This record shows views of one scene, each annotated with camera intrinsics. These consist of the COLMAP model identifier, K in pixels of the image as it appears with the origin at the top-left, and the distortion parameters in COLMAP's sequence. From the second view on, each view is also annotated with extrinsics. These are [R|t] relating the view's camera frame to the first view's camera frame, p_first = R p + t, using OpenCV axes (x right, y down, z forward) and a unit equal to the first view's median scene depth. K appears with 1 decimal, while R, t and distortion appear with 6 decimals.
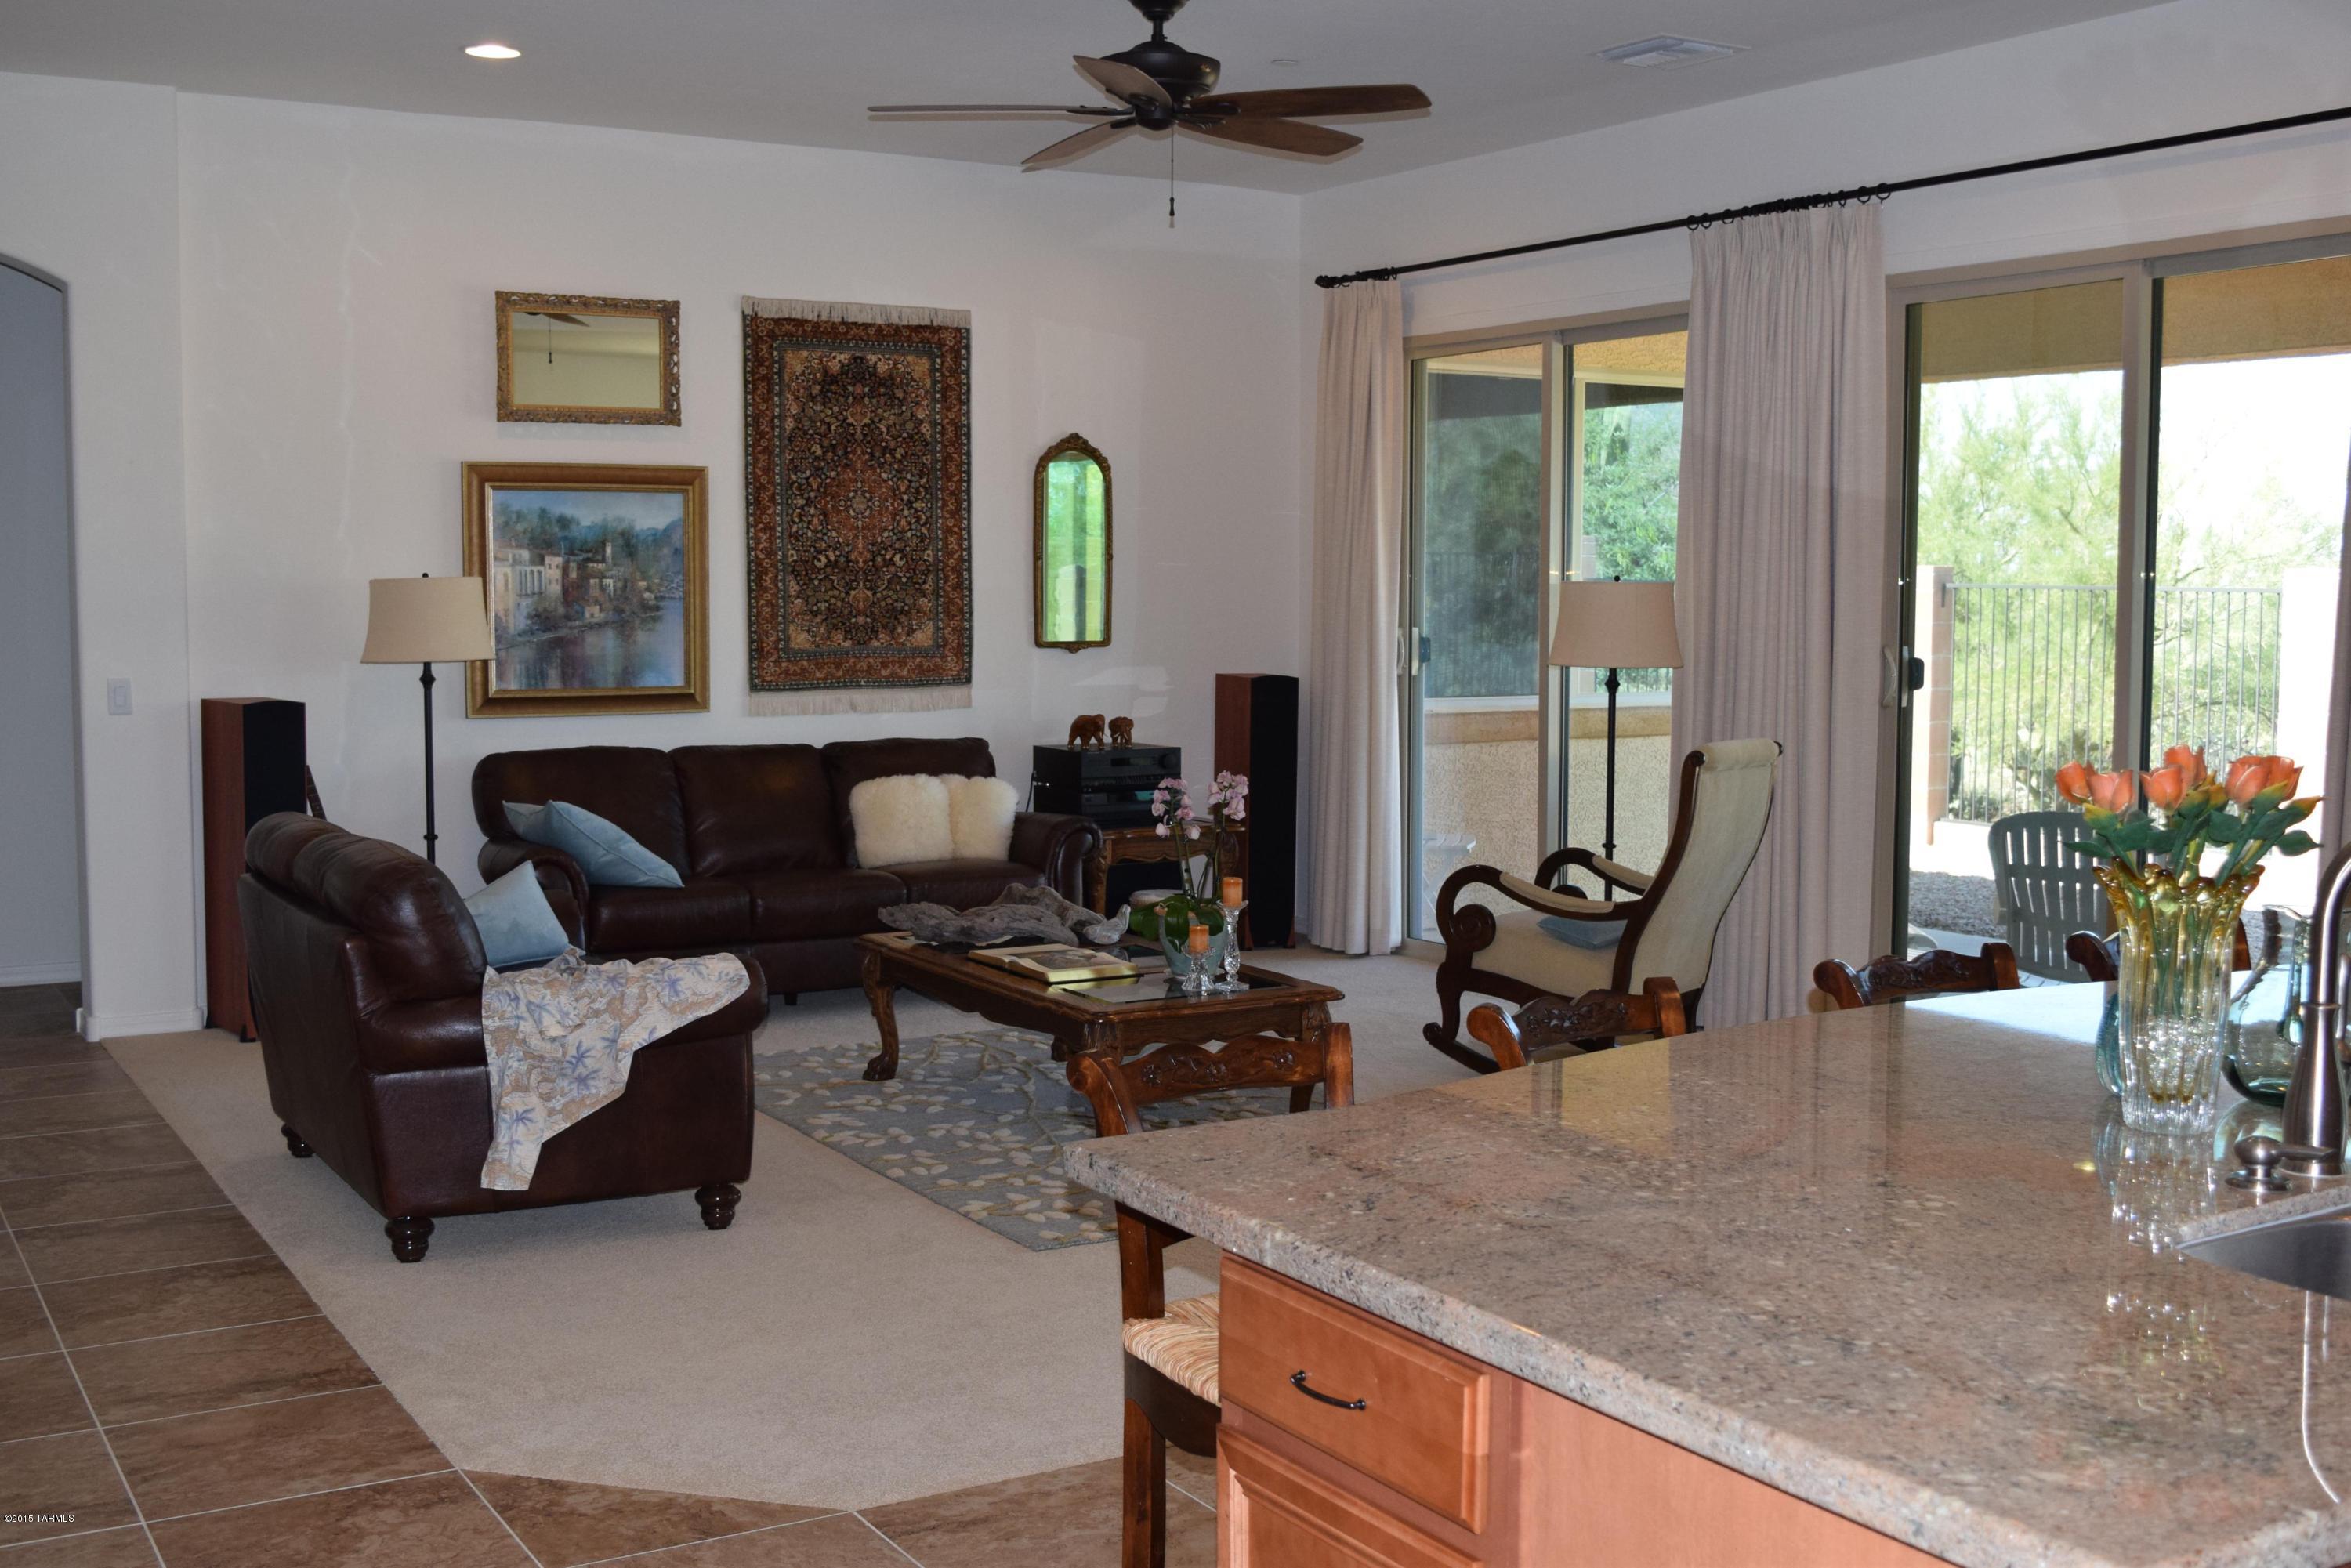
lens RADIAL K [[2542.8, 0, 1175.5], [0, 2542.8, 784.0], [0, 0, 1]] dist [-0.005615, -0.009658]
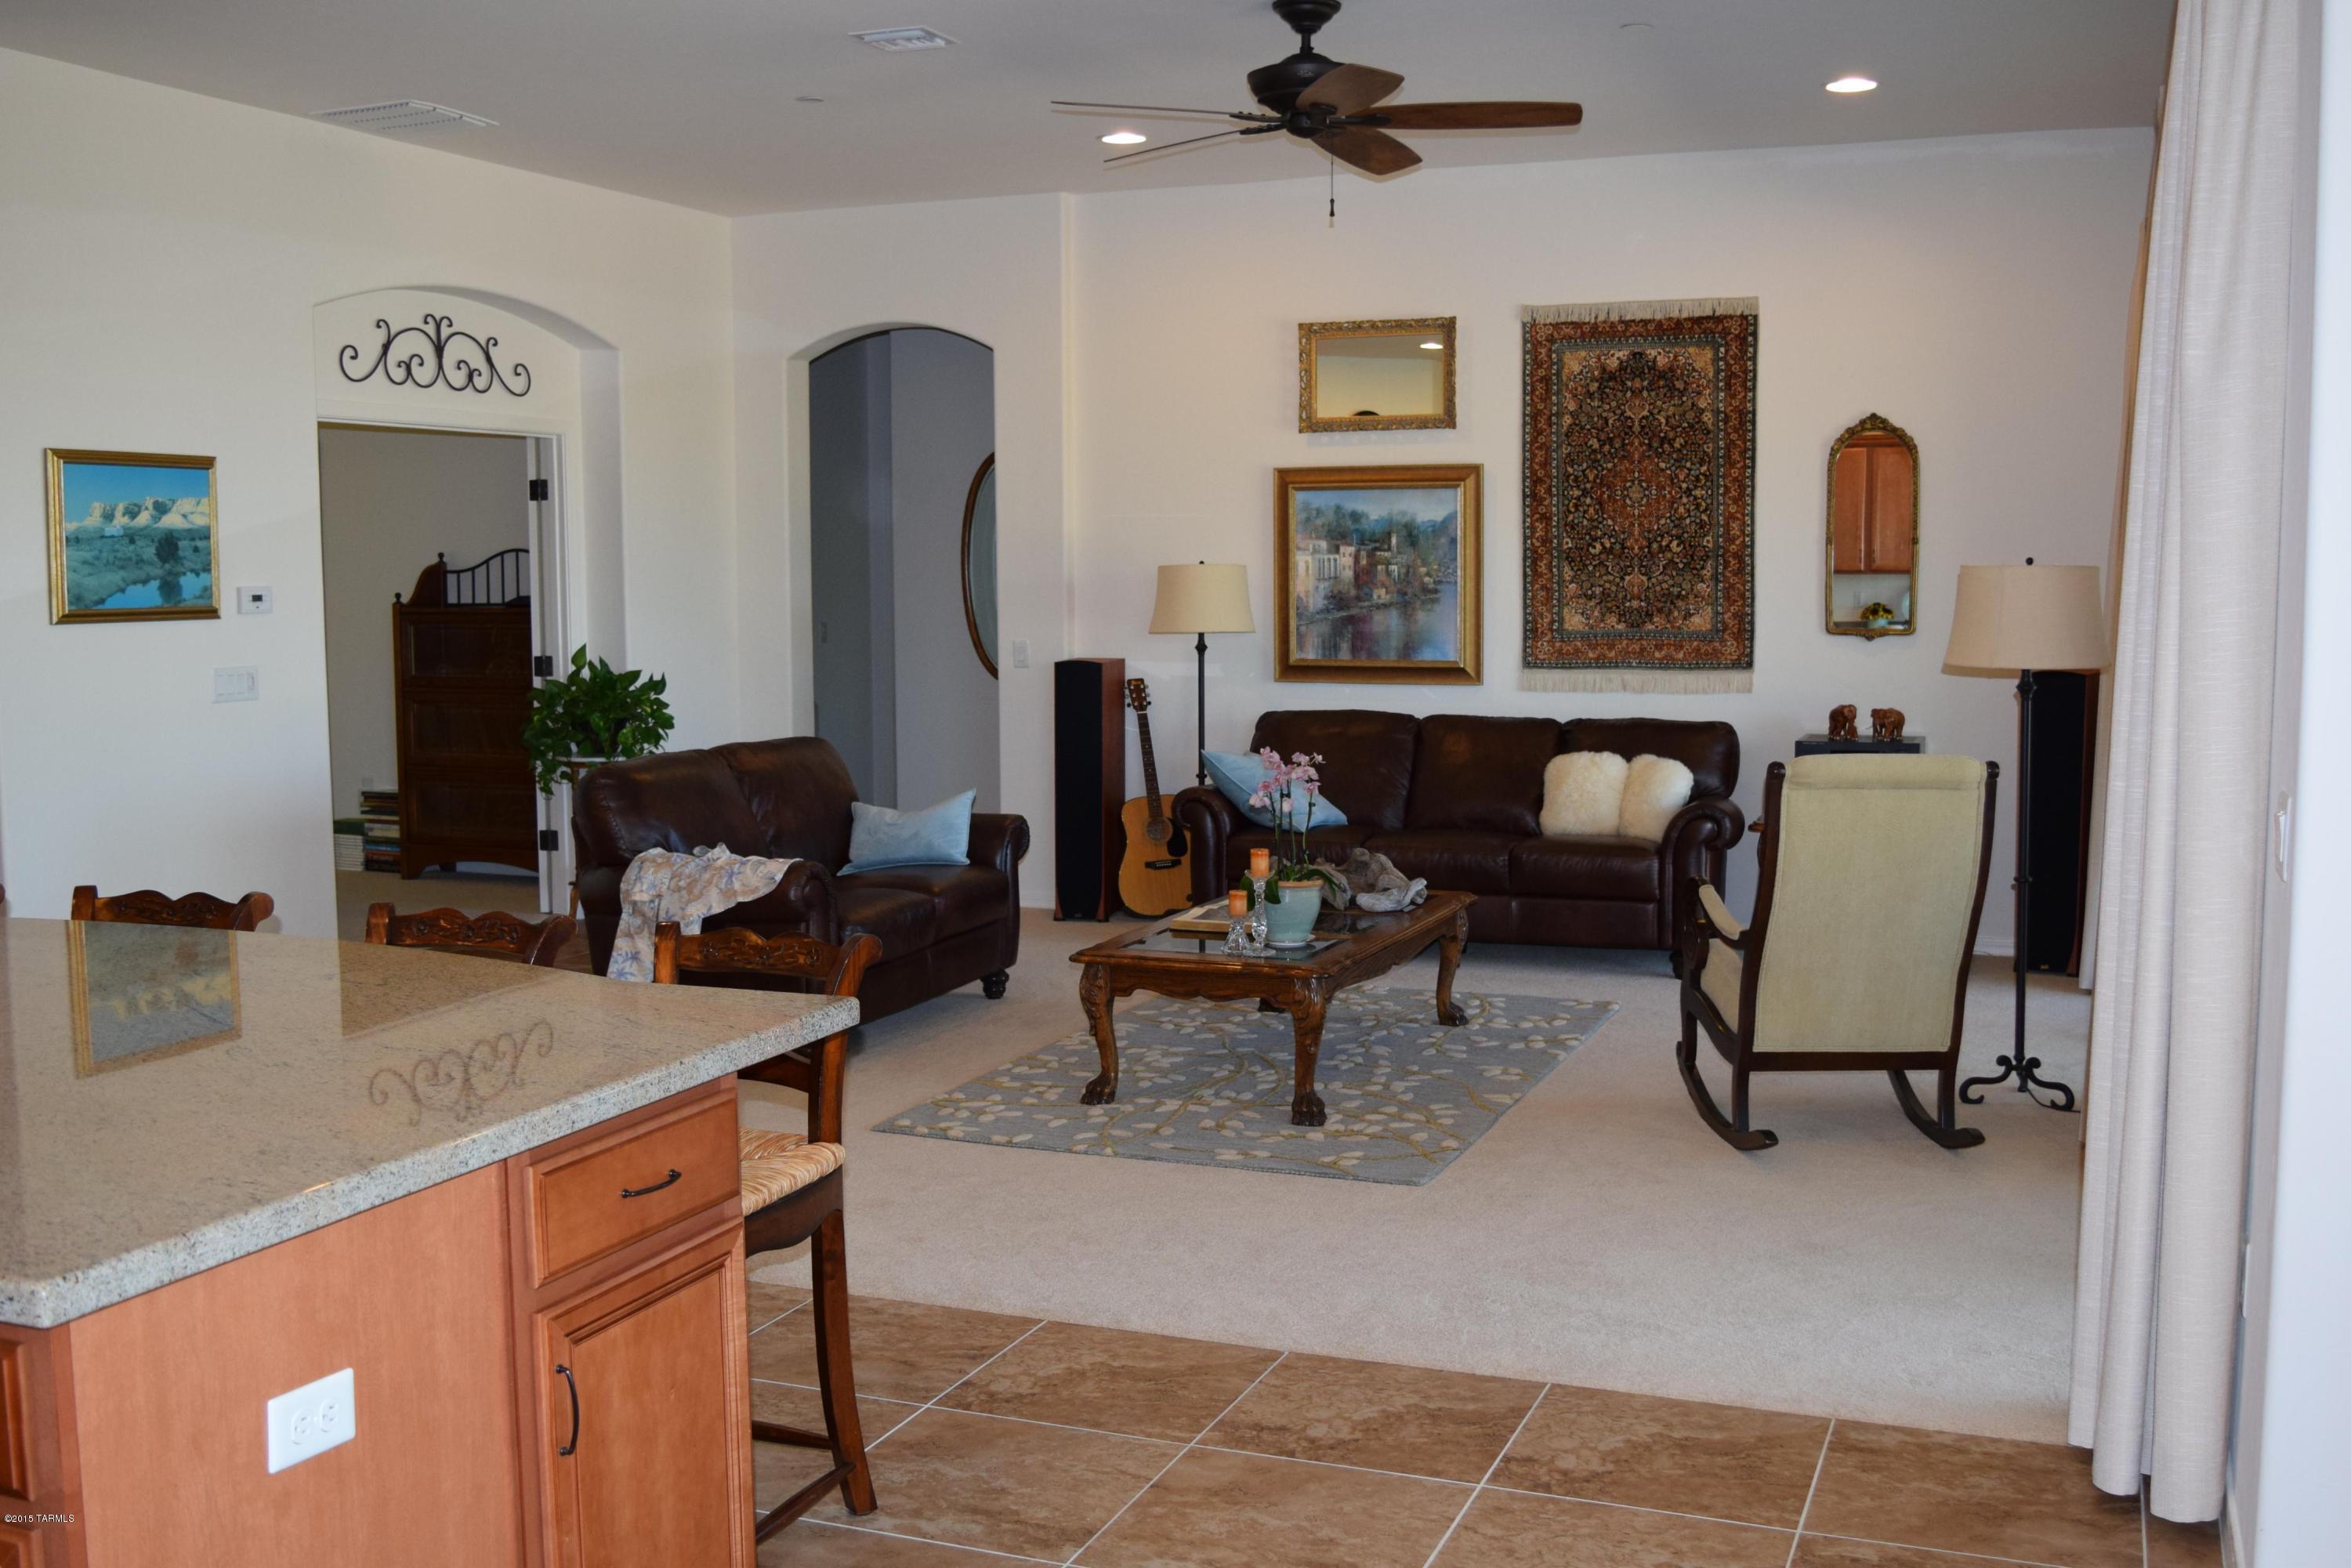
lens RADIAL K [[2359.8, 0, 1175.5], [0, 2359.8, 784.0], [0, 0, 1]] dist [-0.008150, -0.001726]
pose [[0.617929, 0.070177, -0.783096, 0.538134], [-0.060629, 0.997296, 0.041531, -0.019783], [0.783893, 0.021815, 0.620513, 0.254923]]
